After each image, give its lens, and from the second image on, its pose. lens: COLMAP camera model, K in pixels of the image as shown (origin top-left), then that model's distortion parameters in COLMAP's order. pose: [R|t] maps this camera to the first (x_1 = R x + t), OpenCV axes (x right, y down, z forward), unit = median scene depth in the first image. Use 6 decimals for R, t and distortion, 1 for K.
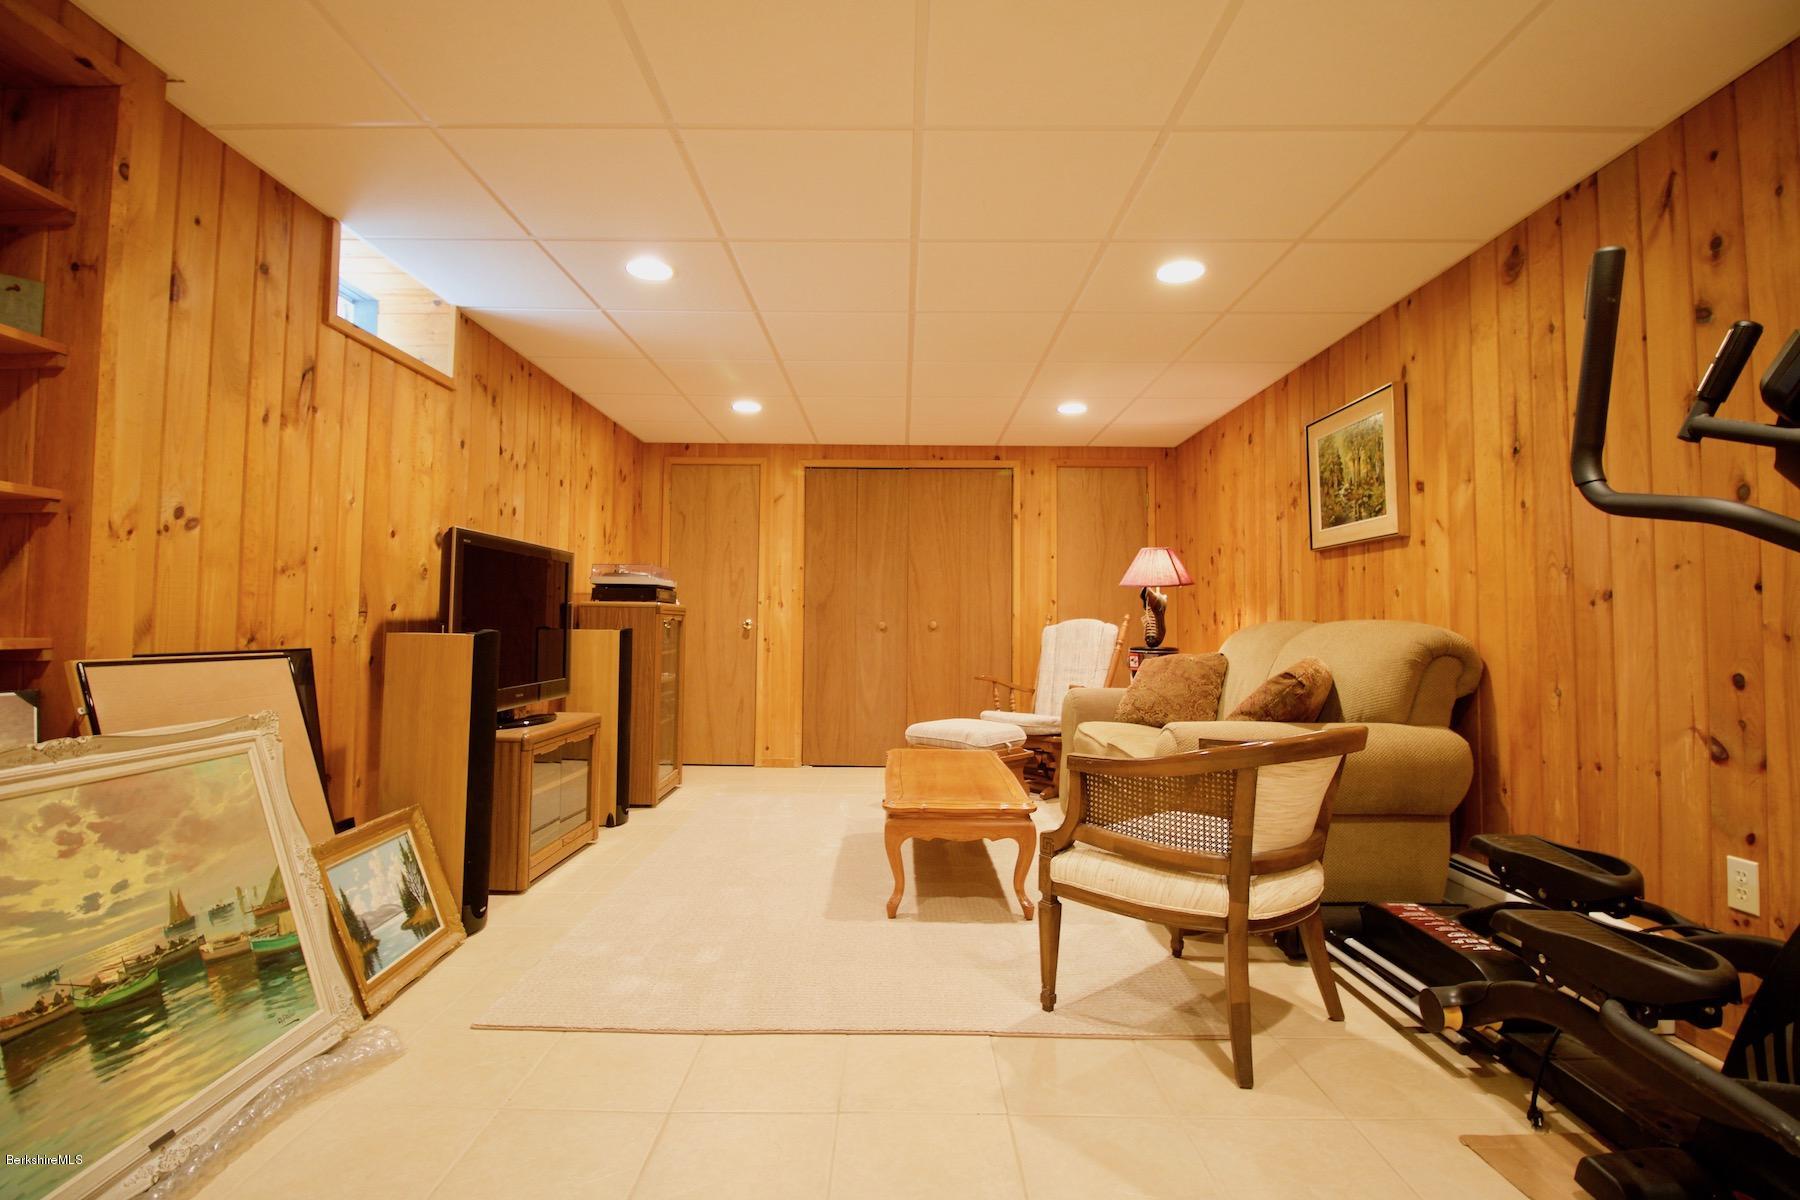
lens RADIAL K [[839.7, 0, 890.5], [0, 839.7, 590.0], [0, 0, 1]] dist [-0.001161, -0.013349]
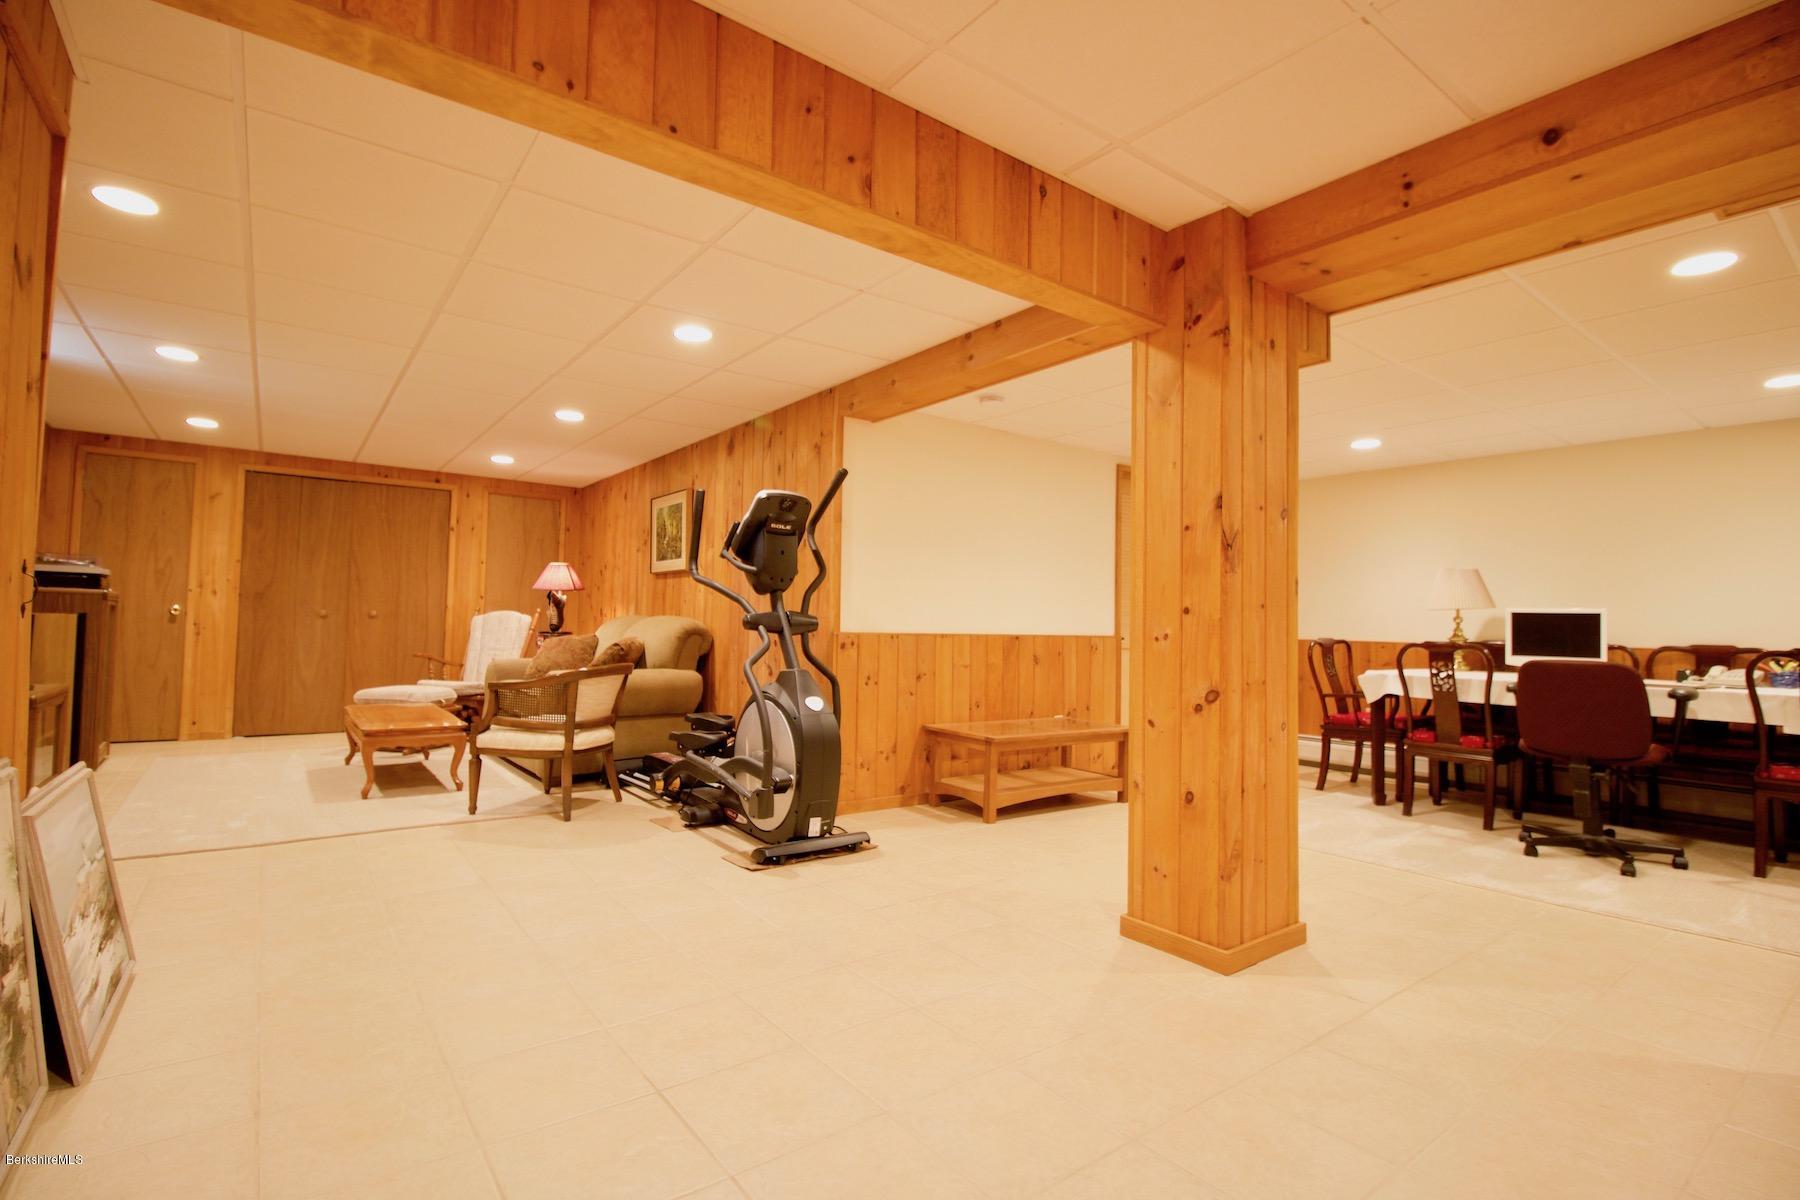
lens RADIAL K [[839.7, 0, 890.5], [0, 839.7, 590.0], [0, 0, 1]] dist [-0.001161, -0.013349]
pose [[0.797168, 0.032644, 0.602874, -0.101935], [-0.039971, 0.999200, -0.001251, -0.024819], [-0.602432, -0.023100, 0.797836, -0.502227]]
